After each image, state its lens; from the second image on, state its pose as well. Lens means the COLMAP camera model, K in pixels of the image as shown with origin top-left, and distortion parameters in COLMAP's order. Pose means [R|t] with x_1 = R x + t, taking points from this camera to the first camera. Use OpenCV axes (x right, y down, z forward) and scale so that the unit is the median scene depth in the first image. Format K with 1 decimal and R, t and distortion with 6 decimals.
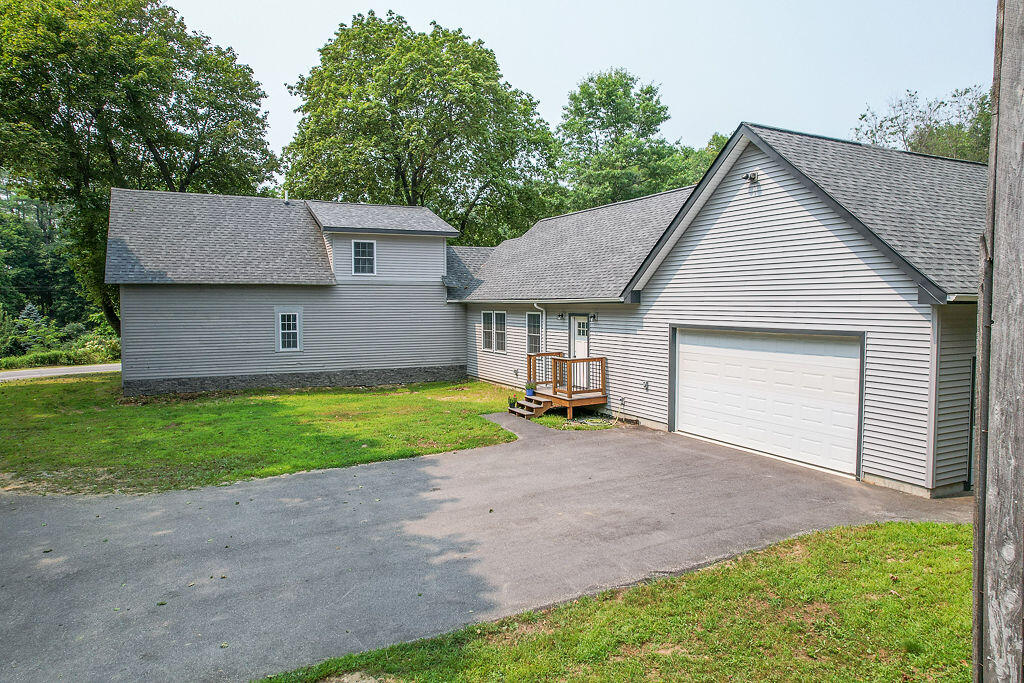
lens RADIAL K [[662.1, 0, 512.0], [0, 662.1, 341.5], [0, 0, 1]] dist [-0.074552, 0.062725]
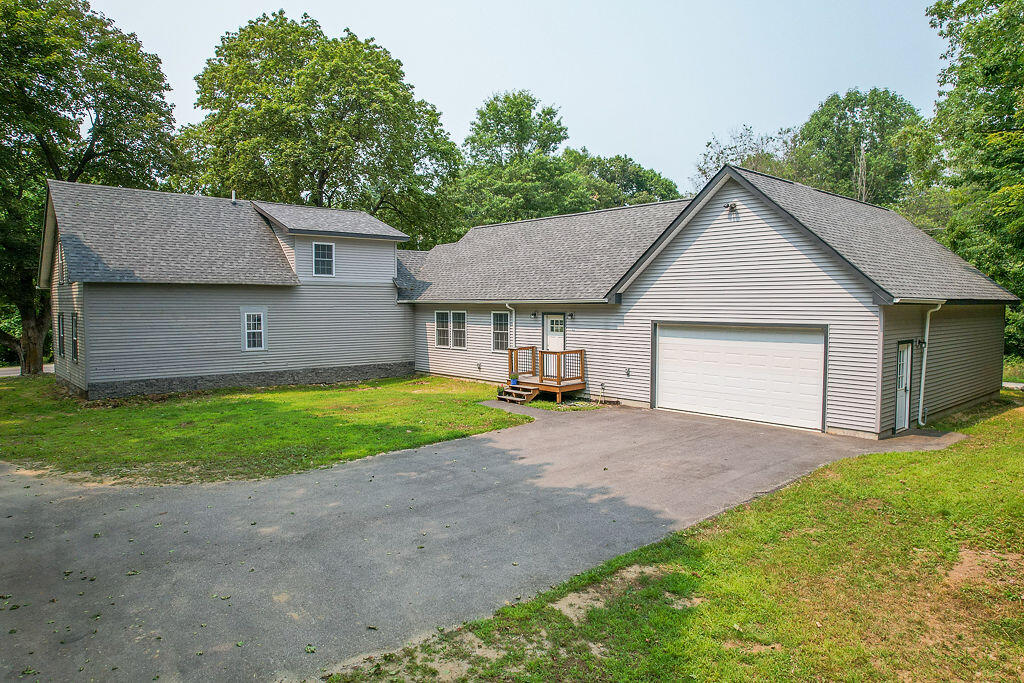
lens RADIAL K [[655.8, 0, 514.3], [0, 655.8, 343.7], [0, 0, 1]] dist [-0.073662, 0.064847]
pose [[0.966016, -0.013437, 0.258134, -0.242708], [0.012892, 0.999910, 0.003804, 0.006417], [-0.258162, -0.000347, 0.966102, -0.082912]]
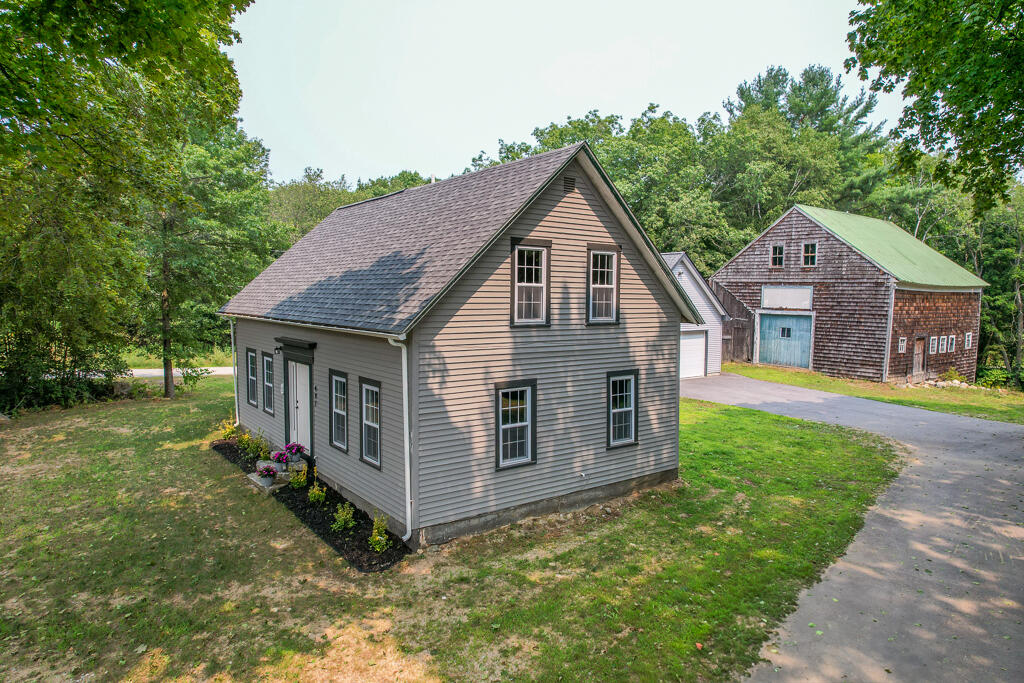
lens RADIAL K [[651.2, 0, 512.0], [0, 651.2, 341.5], [0, 0, 1]] dist [-0.067737, 0.060105]
pose [[-0.183460, -0.072877, 0.980322, -1.293691], [0.046890, 0.995464, 0.082777, -0.142796], [-0.981908, 0.061153, -0.179211, 1.347779]]
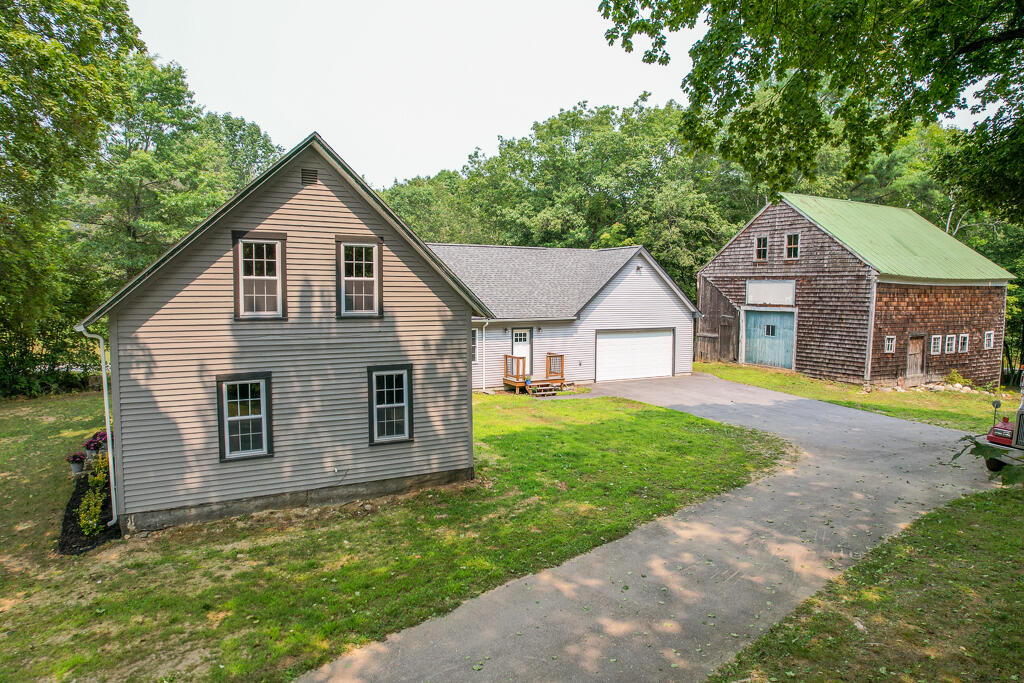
lens RADIAL K [[655.8, 0, 514.3], [0, 655.8, 343.7], [0, 0, 1]] dist [-0.073662, 0.064847]
pose [[-0.051474, -0.077646, 0.995651, -1.319939], [0.053170, 0.995346, 0.080371, -0.119257], [-0.997258, 0.057075, -0.047106, 1.013277]]
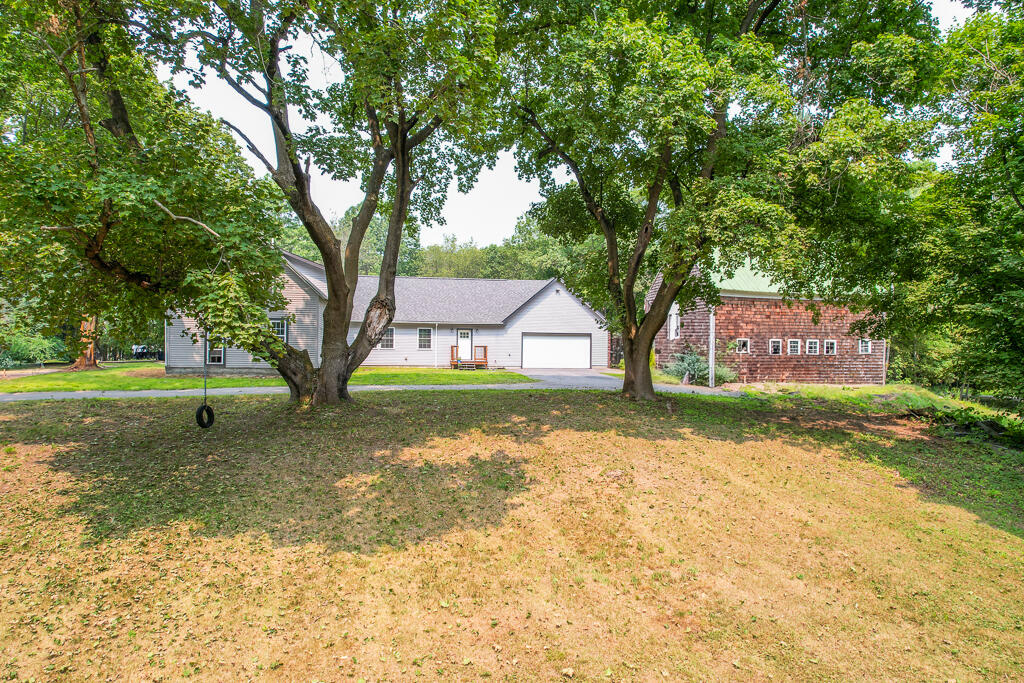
lens RADIAL K [[655.8, 0, 514.3], [0, 655.8, 343.7], [0, 0, 1]] dist [-0.073662, 0.064847]
pose [[0.278884, 0.008232, 0.960289, -1.968262], [0.043253, 0.998841, -0.021124, 0.064777], [-0.959350, 0.047426, 0.278205, 0.158972]]
